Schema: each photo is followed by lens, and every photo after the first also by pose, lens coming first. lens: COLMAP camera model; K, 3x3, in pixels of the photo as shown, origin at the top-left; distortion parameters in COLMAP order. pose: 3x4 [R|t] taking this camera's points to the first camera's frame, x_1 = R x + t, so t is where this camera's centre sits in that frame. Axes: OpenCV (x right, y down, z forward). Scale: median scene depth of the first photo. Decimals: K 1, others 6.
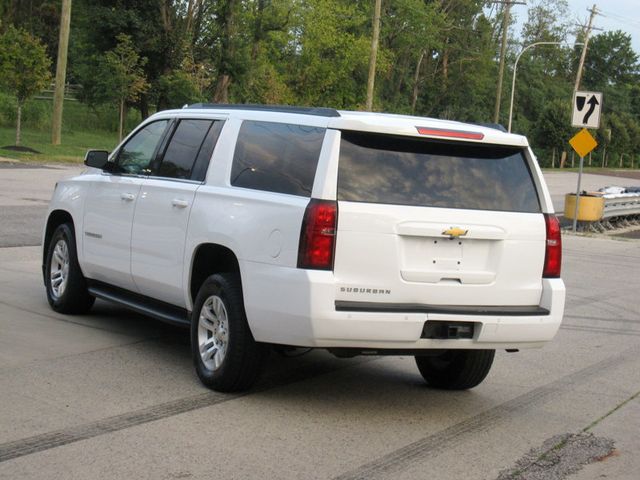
lens RADIAL K [[1464.3, 0, 320.0], [0, 1464.3, 240.0], [0, 0, 1]] dist [-0.147710, 0.116050]
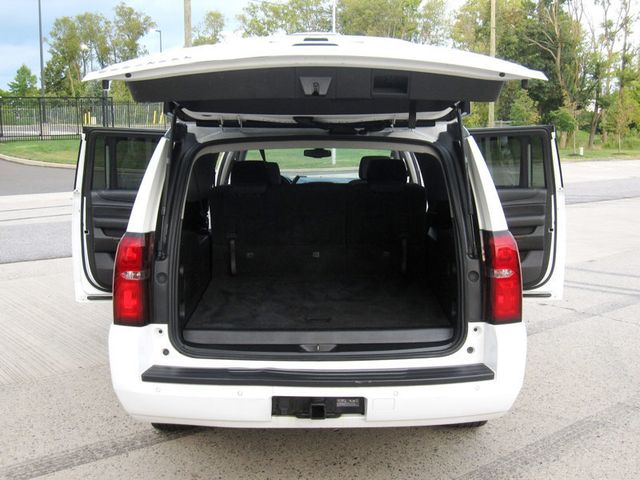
lens RADIAL K [[712.2, 0, 320.0], [0, 712.2, 240.0], [0, 0, 1]] dist [-0.072894, 0.005320]
pose [[0.887389, -0.019298, -0.460618, 0.246620], [0.043979, 0.998110, 0.042910, -0.033618], [0.458919, -0.058336, 0.886561, 0.690651]]
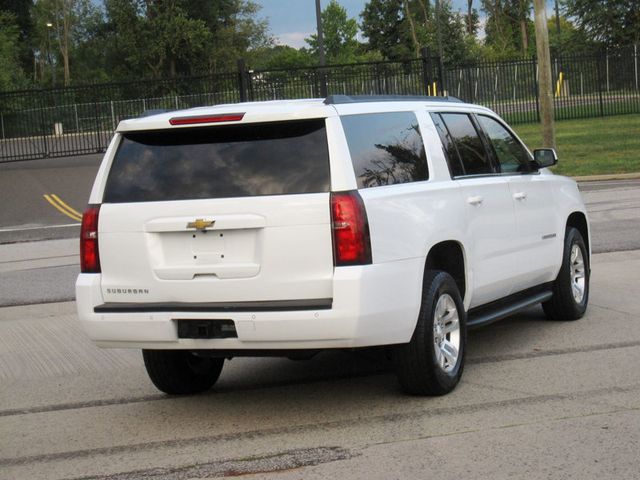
lens RADIAL K [[1464.3, 0, 320.0], [0, 1464.3, 240.0], [0, 0, 1]] dist [-0.147710, 0.116050]
pose [[0.621760, -0.071084, -0.779976, 0.856069], [0.062615, 0.997197, -0.040967, 0.047116], [0.780701, -0.023367, 0.624468, 0.468697]]
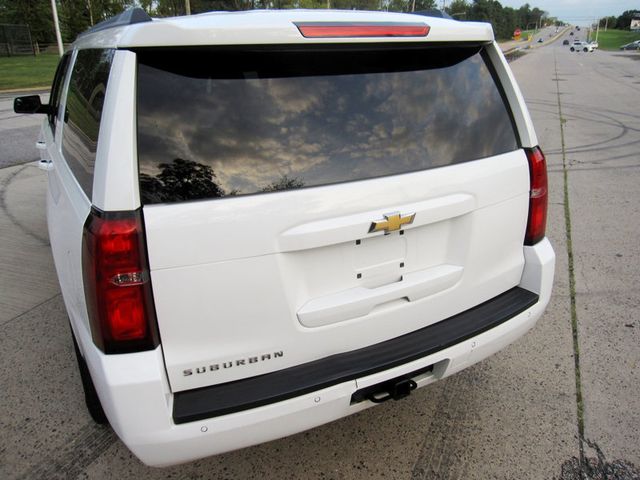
lens RADIAL K [[521.0, 0, 320.0], [0, 521.0, 240.0], [0, 0, 1]] dist [-0.045461, 0.004590]
pose [[0.993253, -0.113901, -0.021803, 0.068374], [0.115505, 0.954835, 0.273766, -0.053666], [-0.010364, -0.274437, 0.961549, 0.804221]]
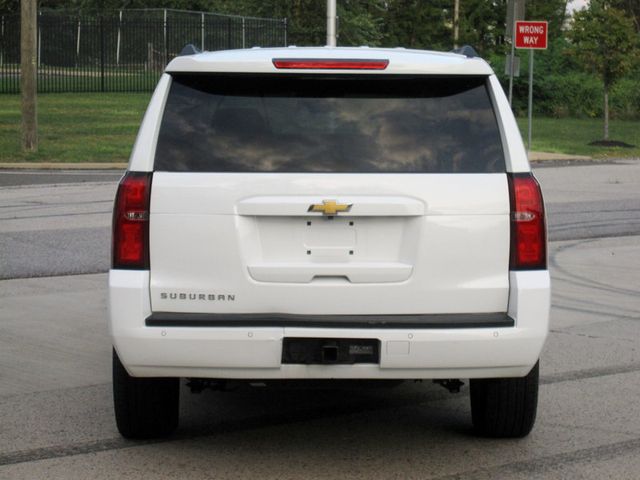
lens RADIAL K [[1701.4, 0, 320.0], [0, 1701.4, 240.0], [0, 0, 1]] dist [-0.070822, -0.677446]
pose [[0.896381, -0.042782, -0.441214, 0.431128], [0.038855, 0.999084, -0.017935, 0.023457], [0.441578, -0.001067, 0.897222, 0.281928]]
